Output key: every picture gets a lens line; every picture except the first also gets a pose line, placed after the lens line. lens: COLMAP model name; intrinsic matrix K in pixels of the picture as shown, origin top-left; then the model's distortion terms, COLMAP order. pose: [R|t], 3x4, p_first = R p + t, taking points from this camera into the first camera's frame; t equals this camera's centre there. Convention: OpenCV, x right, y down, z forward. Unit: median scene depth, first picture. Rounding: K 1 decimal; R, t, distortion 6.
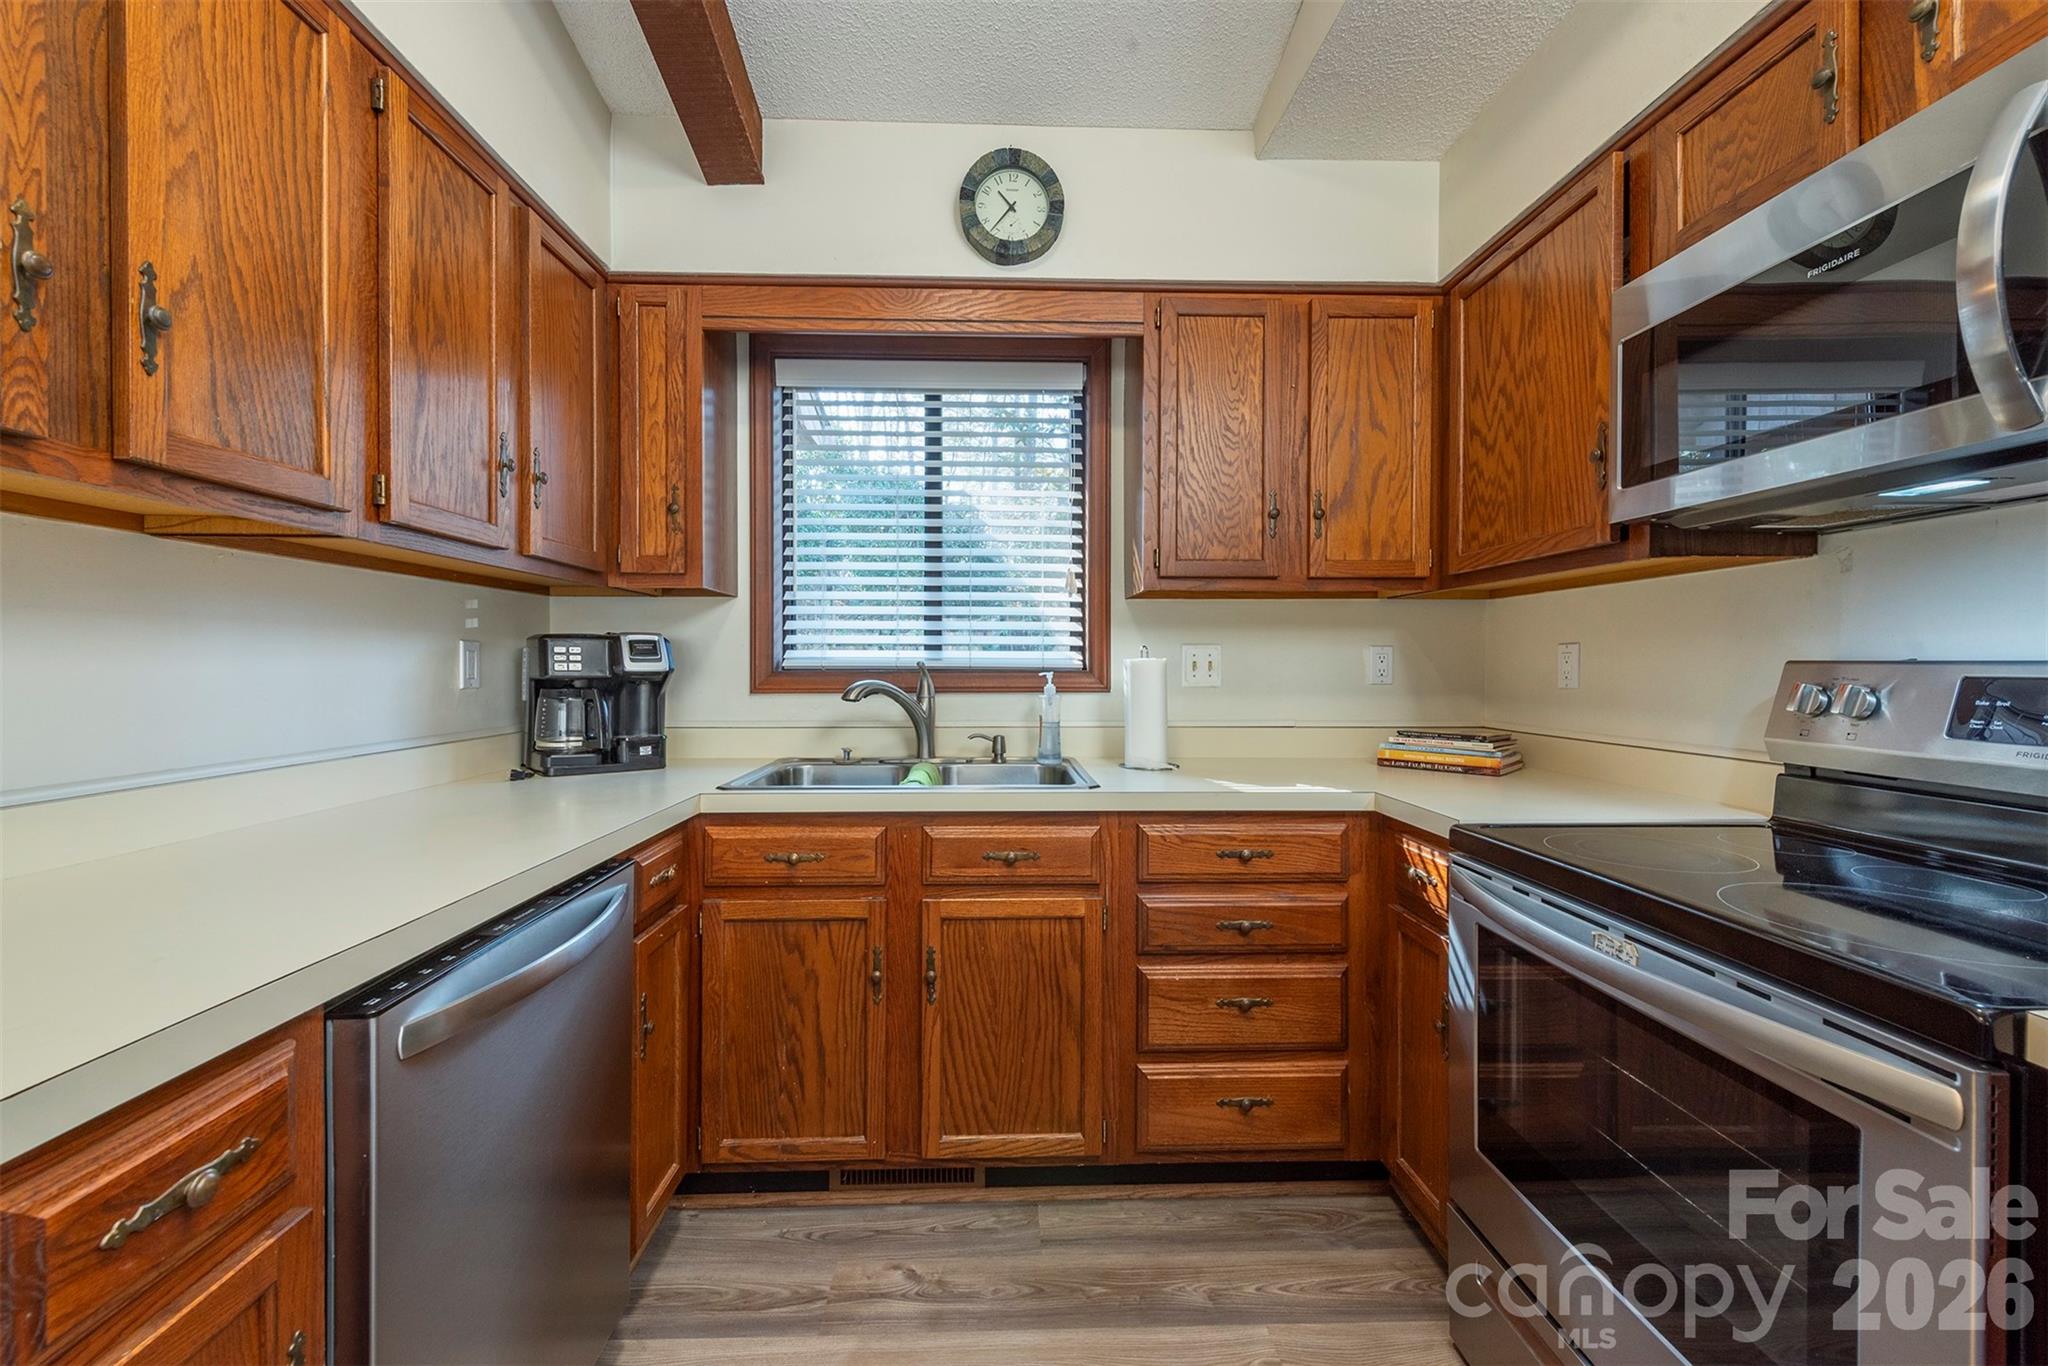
lens RADIAL K [[796.9, 0, 1016.0], [0, 796.9, 668.0], [0, 0, 1]] dist [0.002533, -0.001571]
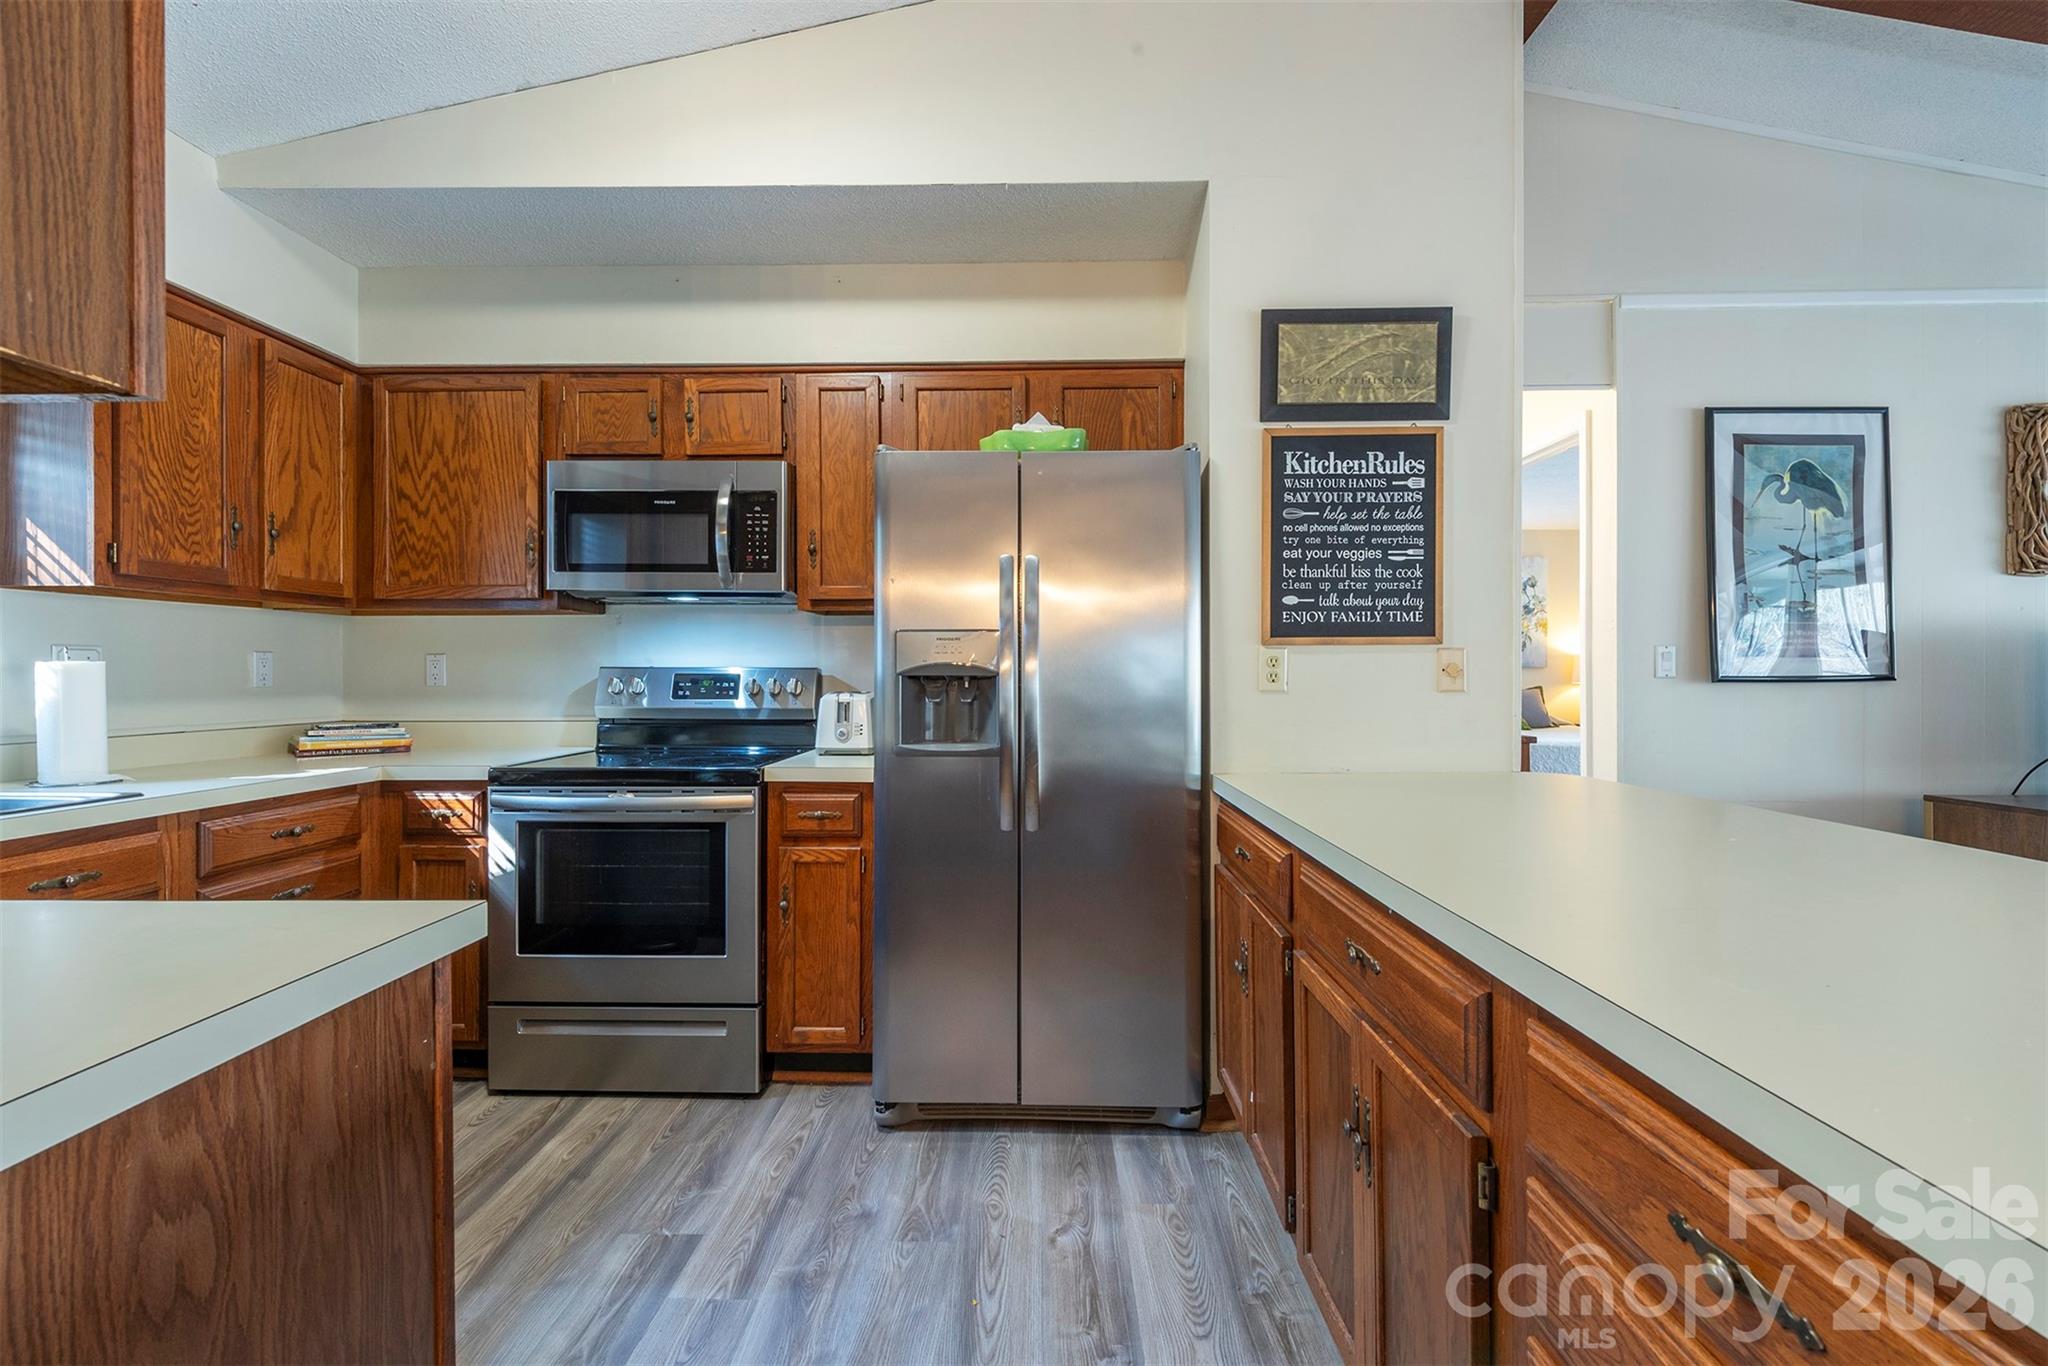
lens RADIAL K [[895.7, 0, 1026.5], [0, 895.7, 680.9], [0, 0, 1]] dist [0.001786, -0.001553]
pose [[0.045963, -0.011934, 0.998872, -0.904006], [0.003243, 0.999925, 0.011797, 0.001686], [-0.998938, 0.002698, 0.045998, -0.120658]]
